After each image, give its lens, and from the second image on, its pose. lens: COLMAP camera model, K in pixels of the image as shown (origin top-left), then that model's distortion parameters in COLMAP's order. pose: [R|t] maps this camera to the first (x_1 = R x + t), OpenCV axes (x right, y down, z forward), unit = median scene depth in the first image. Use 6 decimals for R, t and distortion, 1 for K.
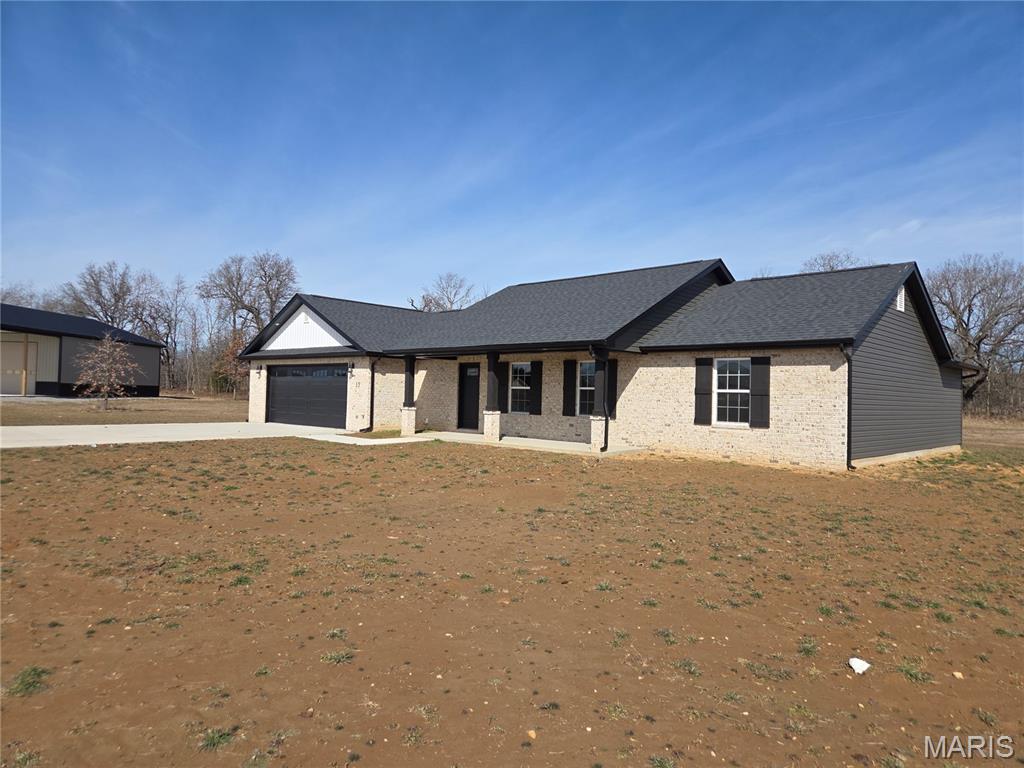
lens RADIAL K [[676.5, 0, 516.2], [0, 676.5, 378.1], [0, 0, 1]] dist [0.072307, -0.069299]
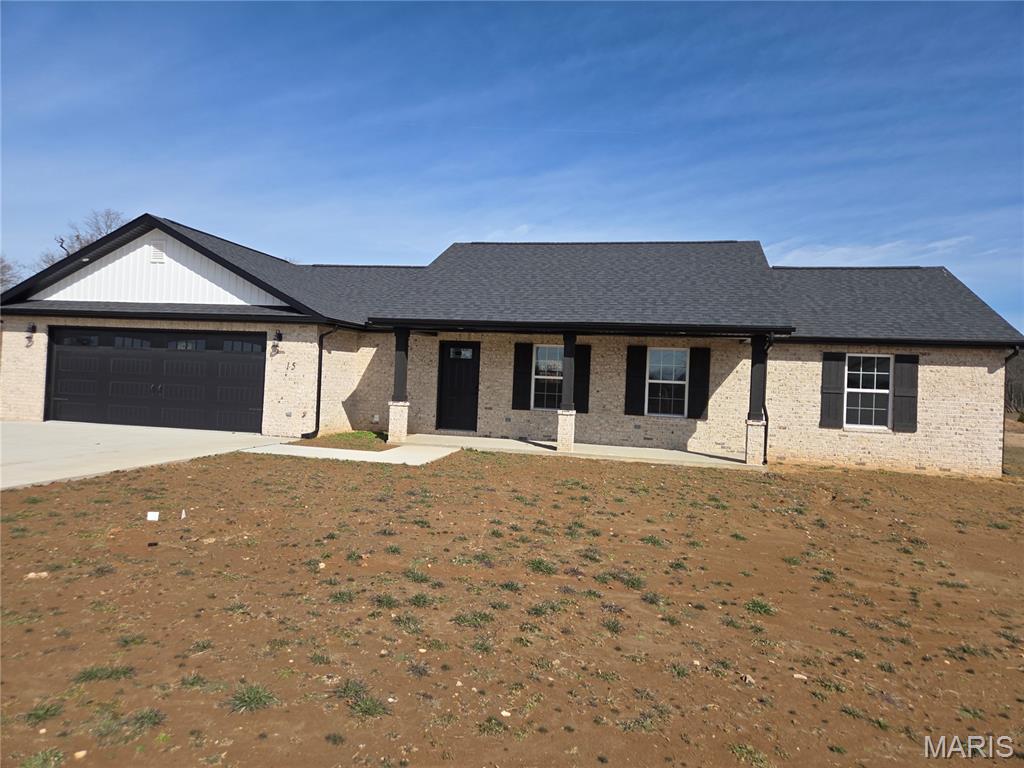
lens RADIAL K [[676.5, 0, 516.2], [0, 676.5, 378.1], [0, 0, 1]] dist [0.072307, -0.069299]
pose [[0.859949, 0.018033, 0.510061, -0.459617], [-0.035134, 0.999097, 0.023912, -0.002616], [-0.509169, -0.038483, 0.859806, 0.385164]]
